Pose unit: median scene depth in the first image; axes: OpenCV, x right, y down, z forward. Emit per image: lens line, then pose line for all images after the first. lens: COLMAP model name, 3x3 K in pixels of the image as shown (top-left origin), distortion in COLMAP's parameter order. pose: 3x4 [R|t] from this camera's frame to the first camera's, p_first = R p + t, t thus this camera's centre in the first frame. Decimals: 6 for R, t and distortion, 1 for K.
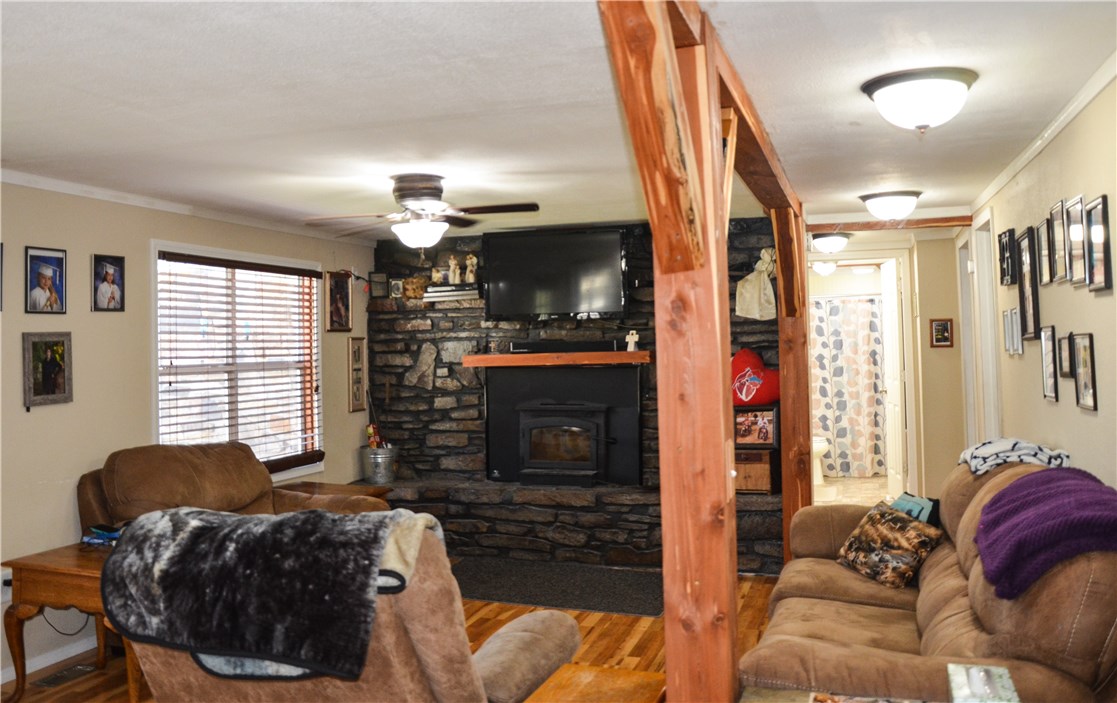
lens RADIAL K [[987.0, 0, 516.3], [0, 987.0, 299.5], [0, 0, 1]] dist [-0.148654, 0.138139]
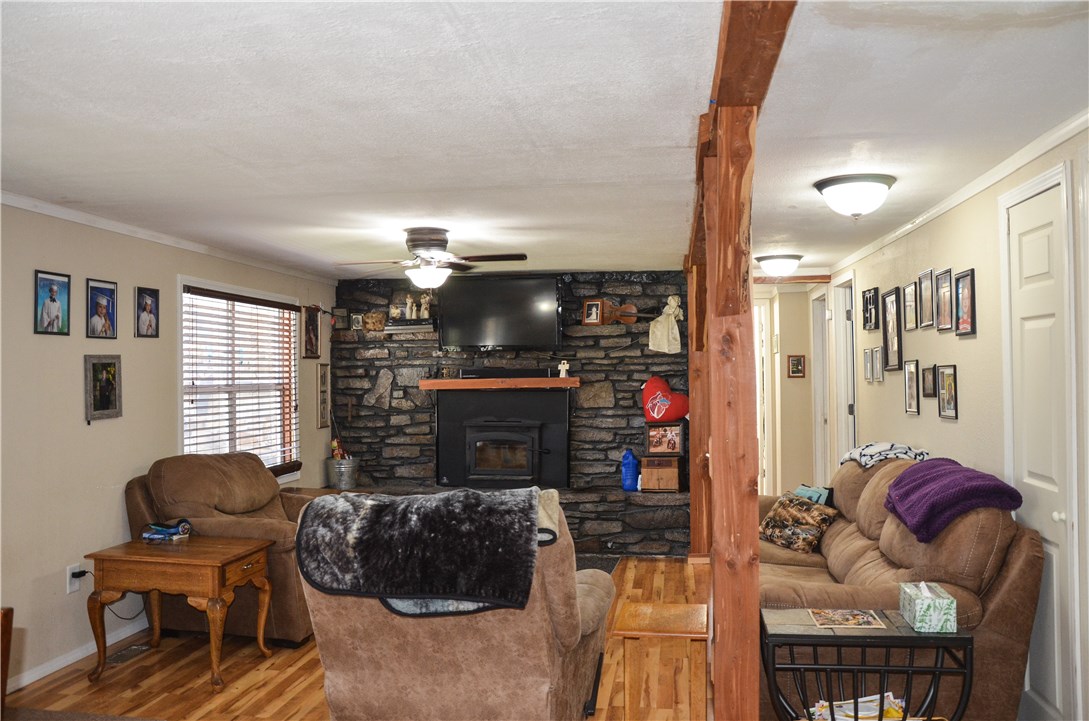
lens RADIAL K [[891.8, 0, 544.5], [0, 891.8, 360.5], [0, 0, 1]] dist [-0.147113, 0.113963]
pose [[0.978696, 0.012717, 0.204920, -0.176269], [-0.018503, 0.999482, 0.026345, 0.003928], [-0.204478, -0.029575, 0.978424, -0.096643]]
